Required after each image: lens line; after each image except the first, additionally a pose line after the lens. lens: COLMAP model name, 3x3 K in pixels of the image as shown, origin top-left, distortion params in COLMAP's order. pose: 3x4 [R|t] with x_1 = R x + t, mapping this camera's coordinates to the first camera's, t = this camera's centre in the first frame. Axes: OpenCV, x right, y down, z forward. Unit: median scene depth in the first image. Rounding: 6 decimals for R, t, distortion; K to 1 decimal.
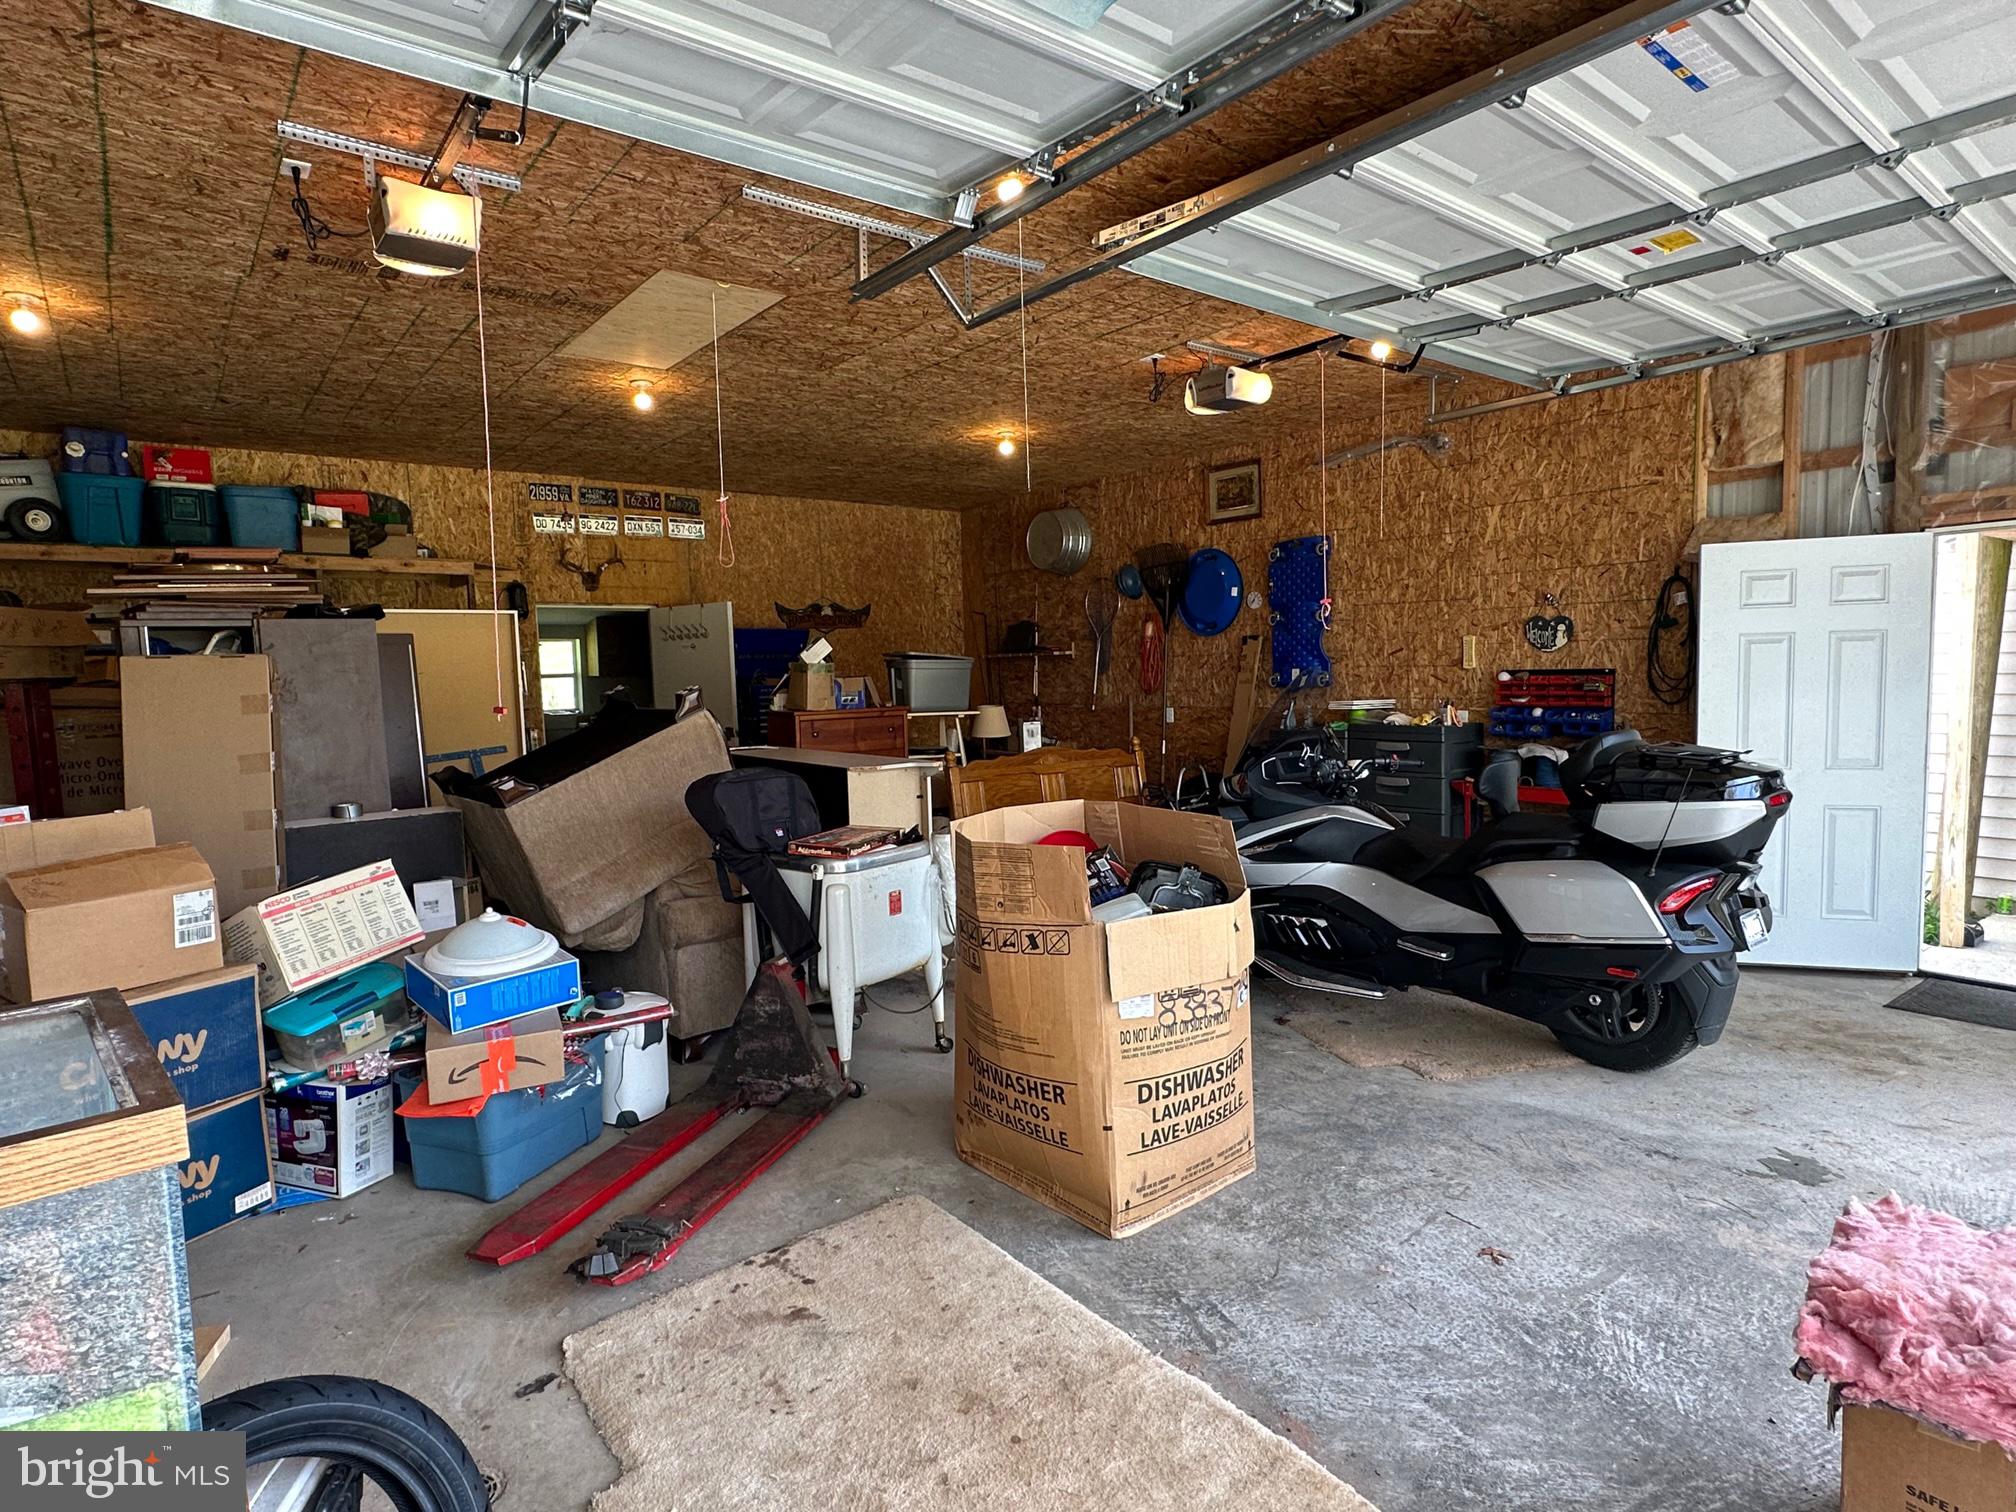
lens RADIAL K [[1112.3, 0, 1008.2], [0, 1112.3, 754.8], [0, 0, 1]] dist [0.000246, 0.000926]
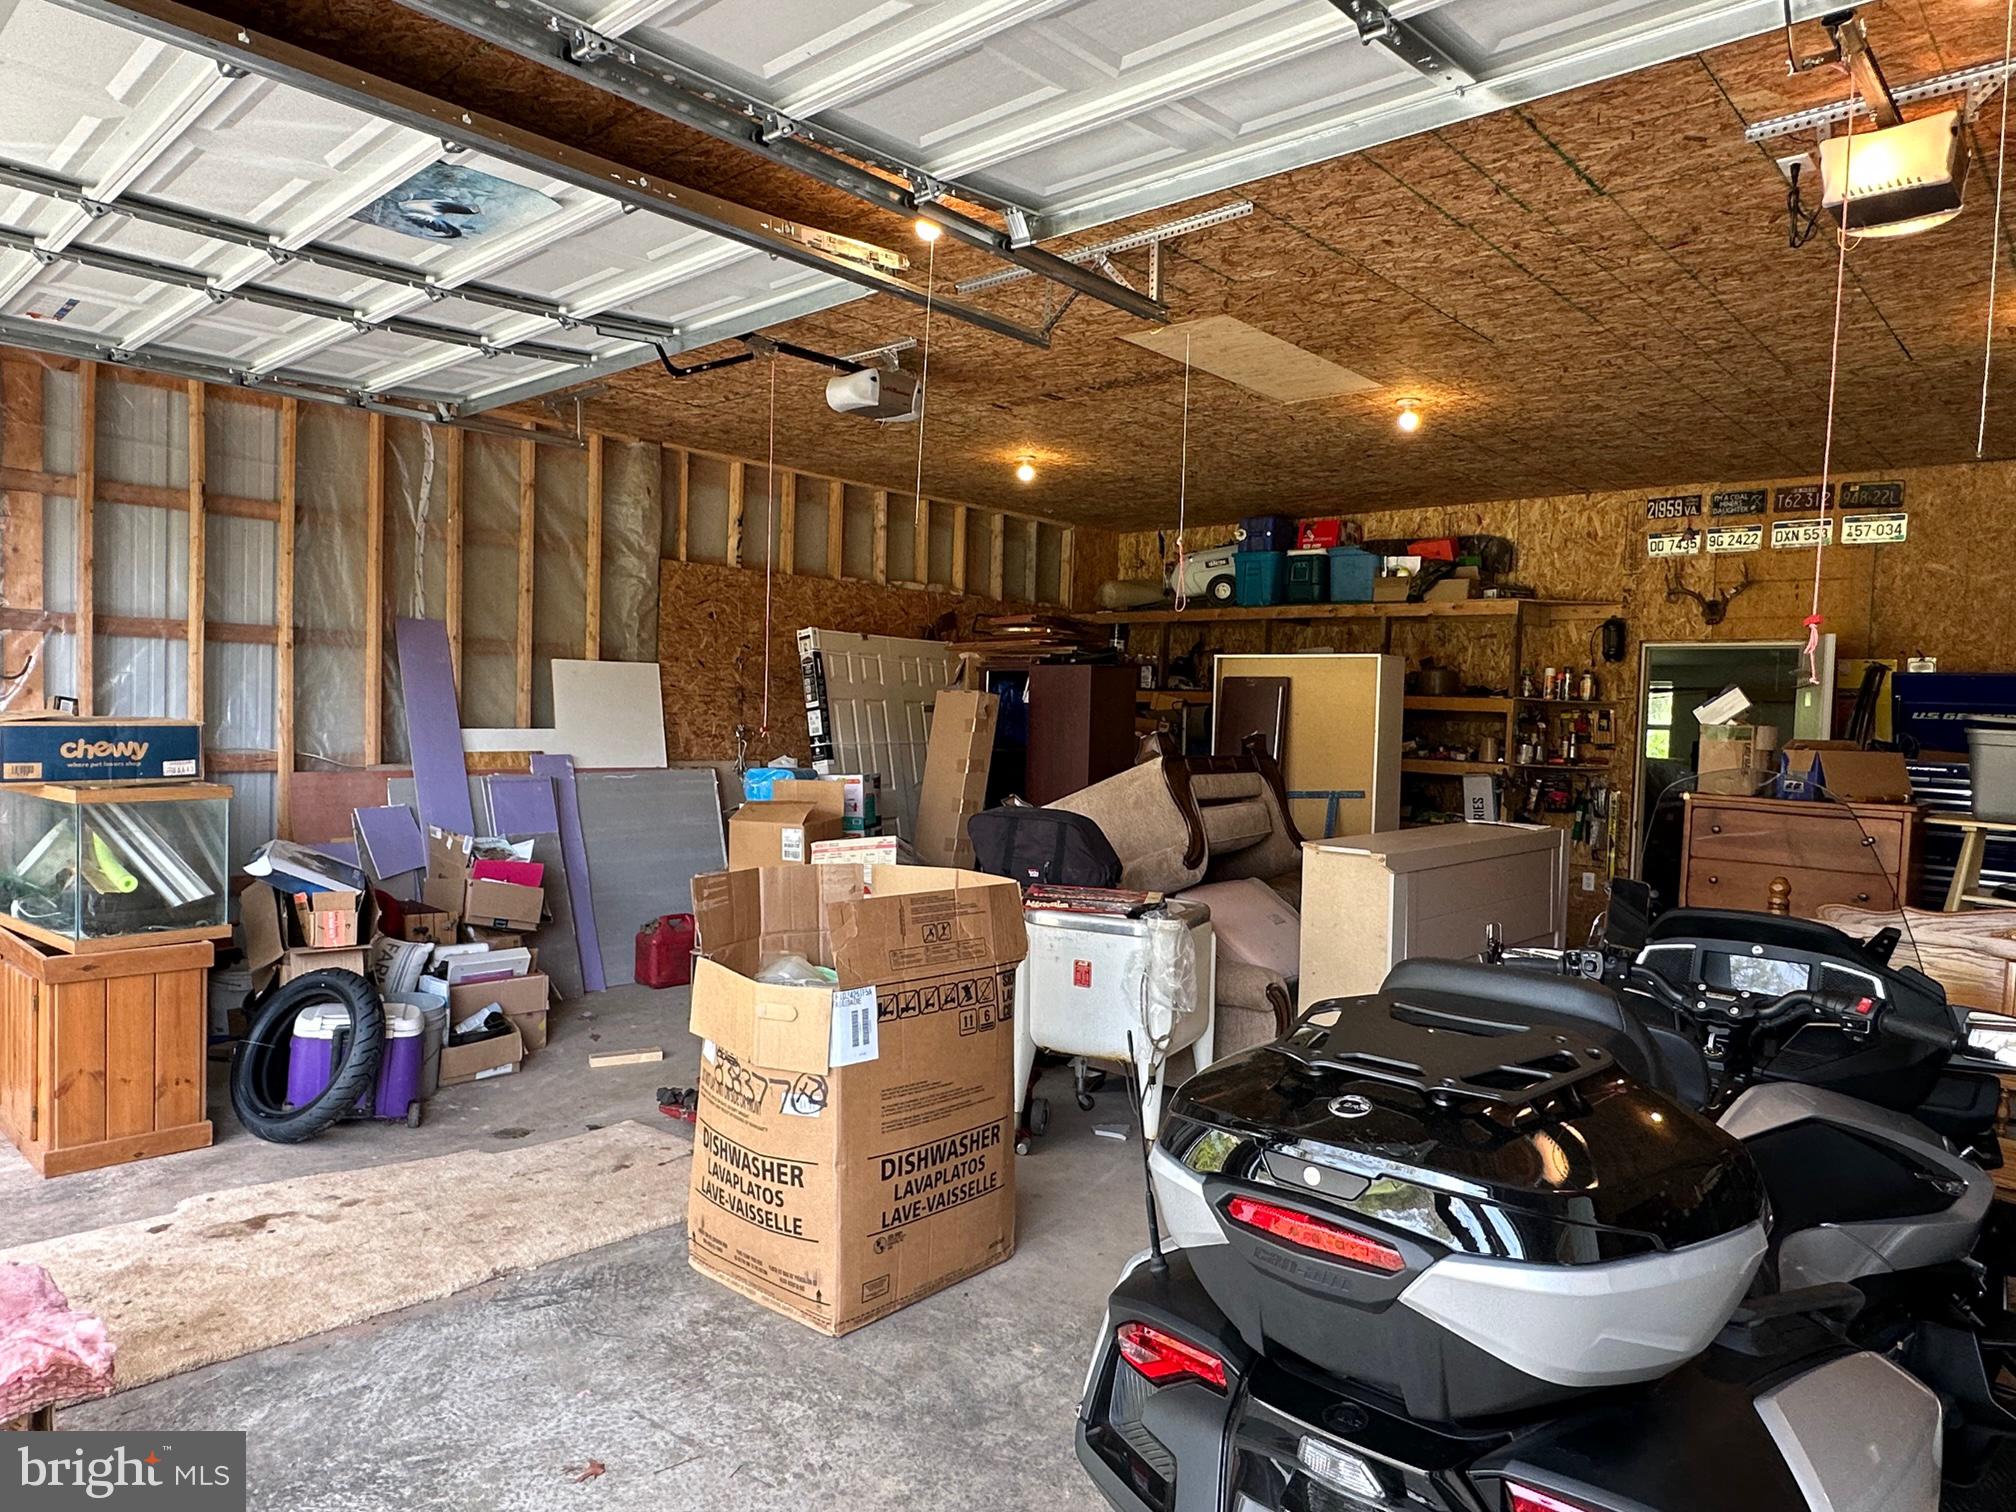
lens RADIAL K [[1291.1, 0, 1006.0], [0, 1291.1, 760.0], [0, 0, 1]] dist [-0.009645, -0.002937]
pose [[0.143608, 0.069922, -0.987161, 0.514017], [-0.110578, 0.992388, 0.054205, -0.050800], [0.983438, 0.101374, 0.150246, 0.422110]]
